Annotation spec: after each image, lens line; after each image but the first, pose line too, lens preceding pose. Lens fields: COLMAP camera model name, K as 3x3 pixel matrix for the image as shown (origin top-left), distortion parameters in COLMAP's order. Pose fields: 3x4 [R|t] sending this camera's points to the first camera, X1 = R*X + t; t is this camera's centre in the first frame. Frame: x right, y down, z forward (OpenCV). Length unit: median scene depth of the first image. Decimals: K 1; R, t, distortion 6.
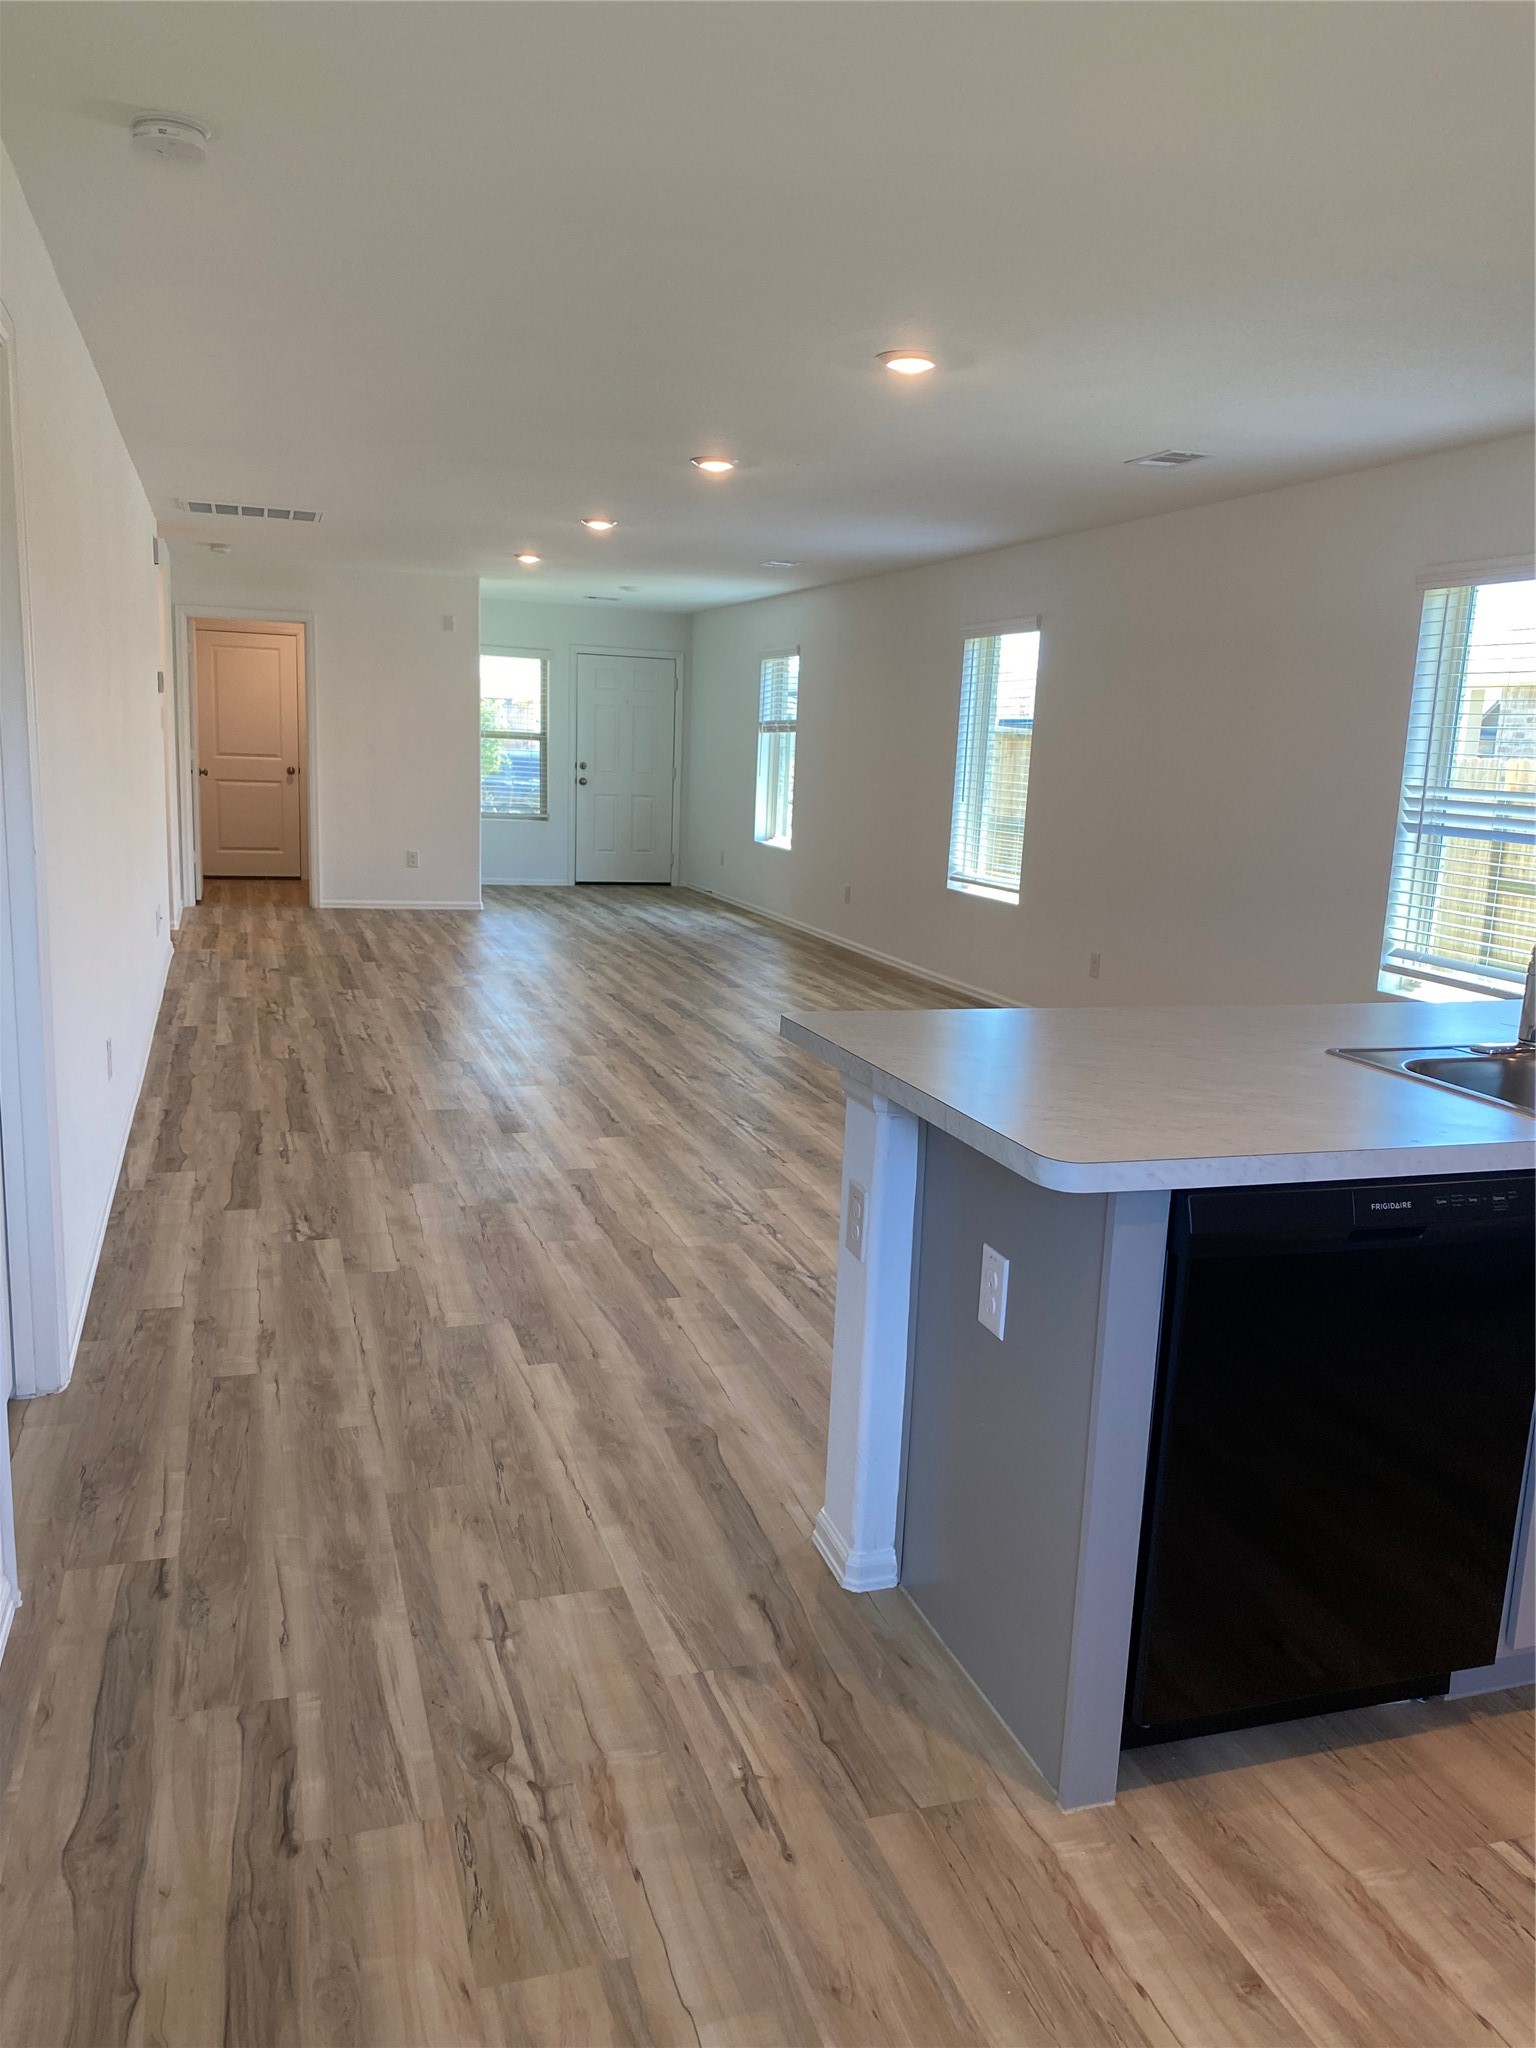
lens RADIAL K [[1544.6, 0, 760.6], [0, 1544.6, 1059.4], [0, 0, 1]] dist [-0.003958, -0.004733]
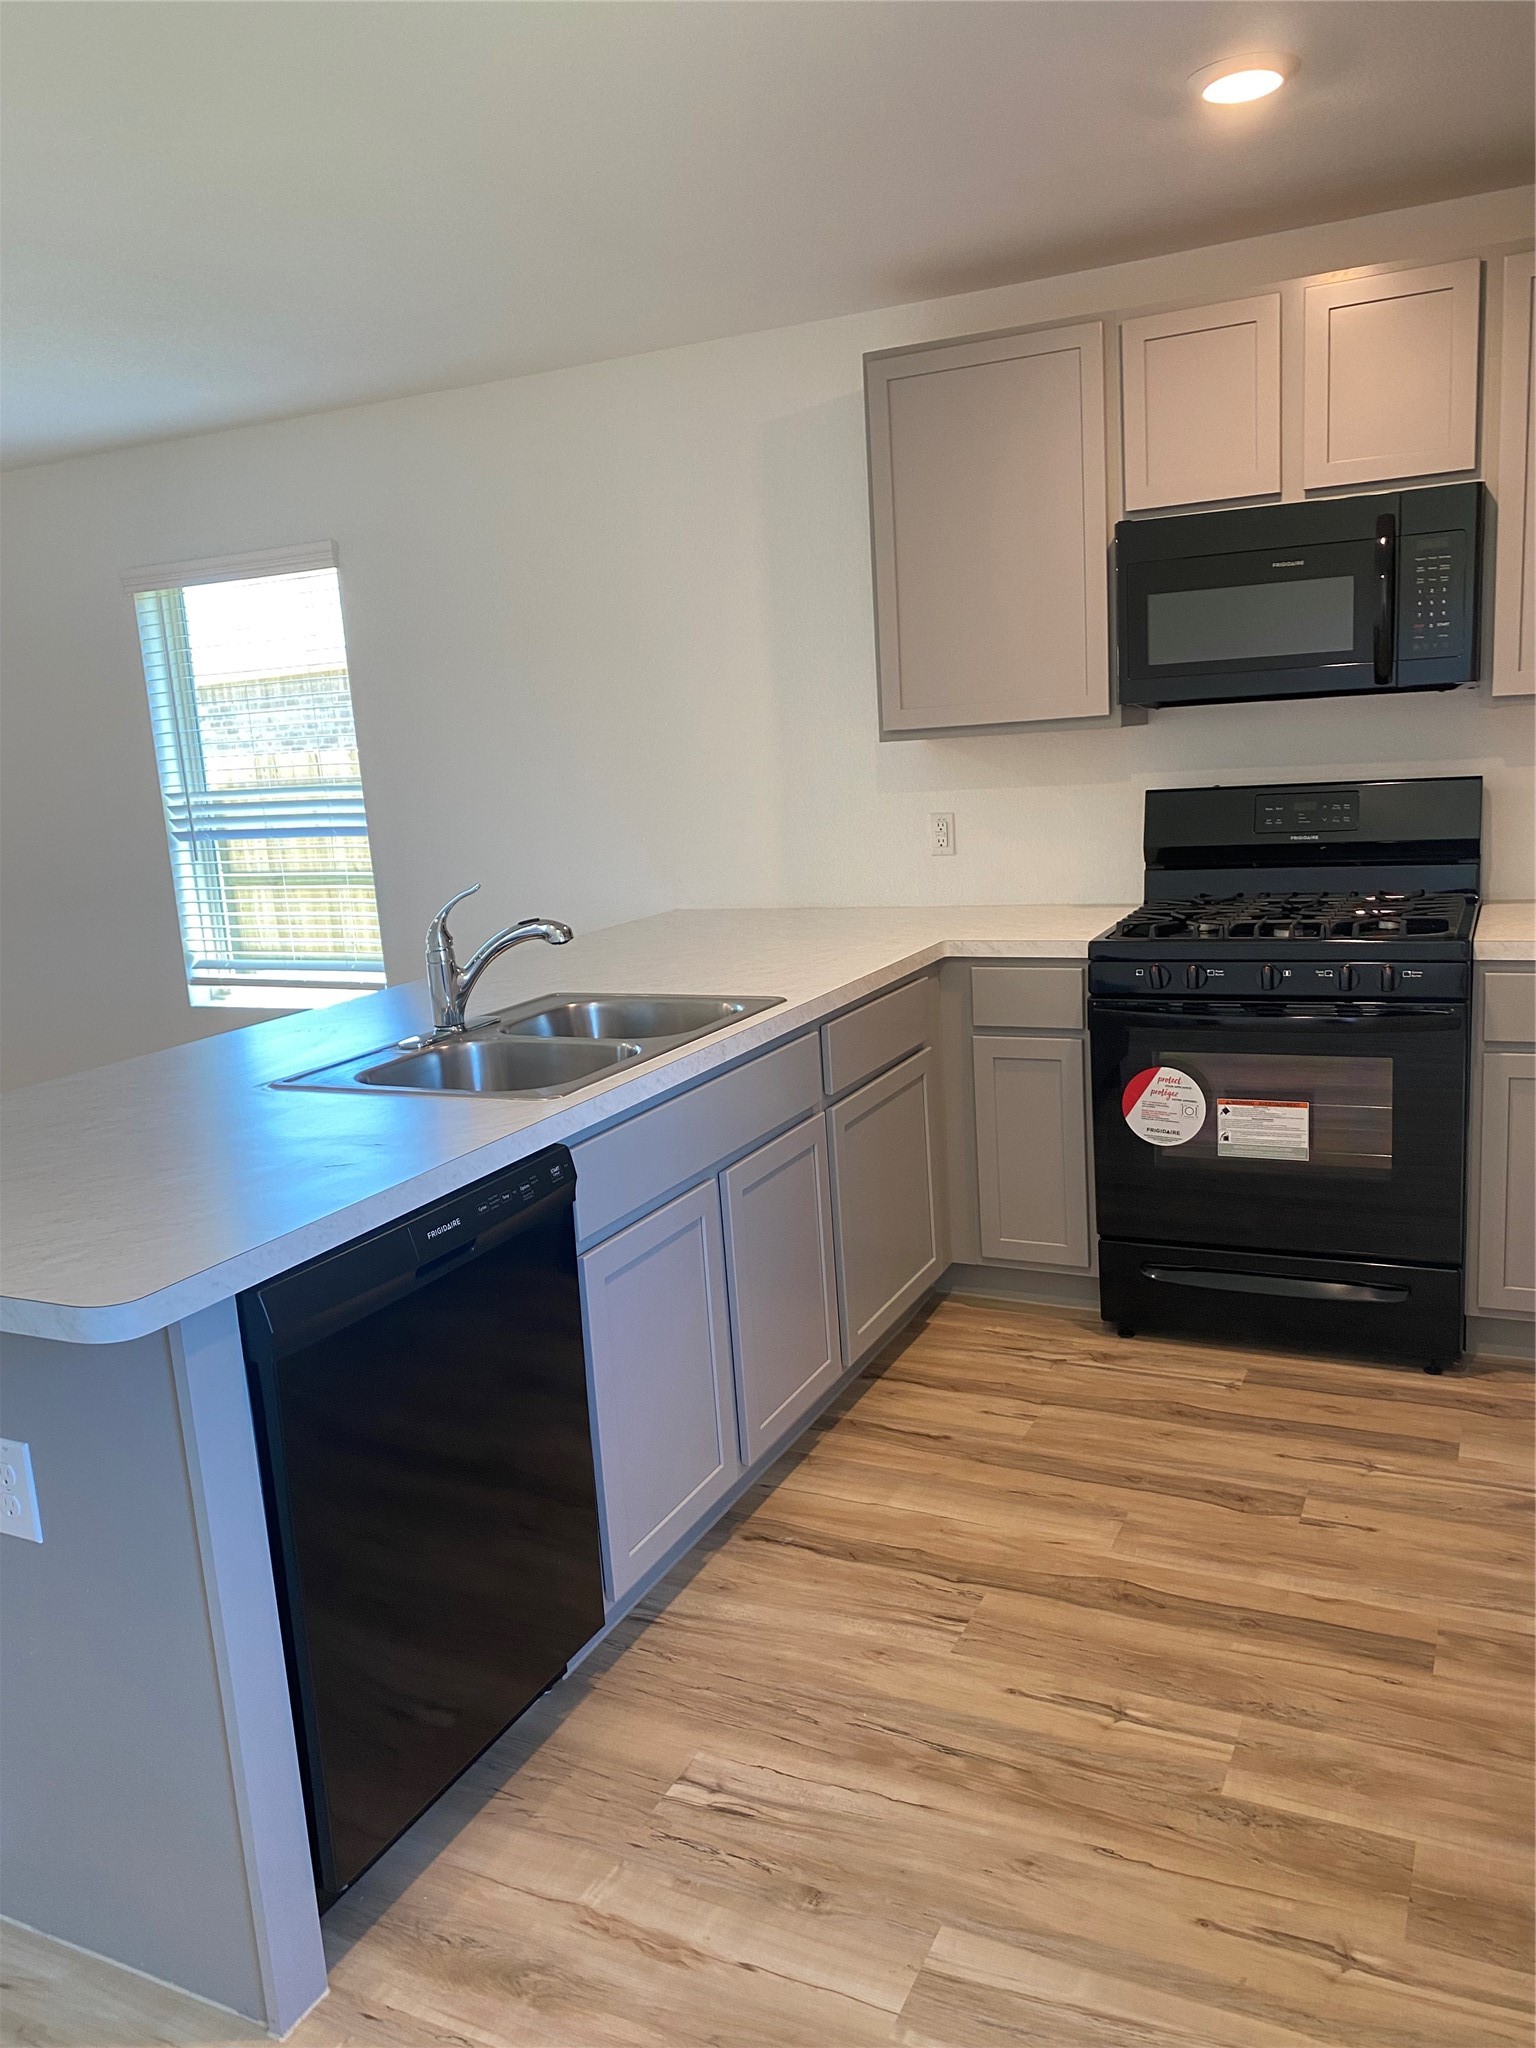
lens RADIAL K [[1544.6, 0, 760.6], [0, 1544.6, 1059.4], [0, 0, 1]] dist [-0.003958, -0.004733]
pose [[0.688065, -0.230221, 0.688161, -0.066622], [0.234544, 0.967993, 0.089326, -0.035267], [-0.686699, 0.099942, 0.720039, 0.143642]]
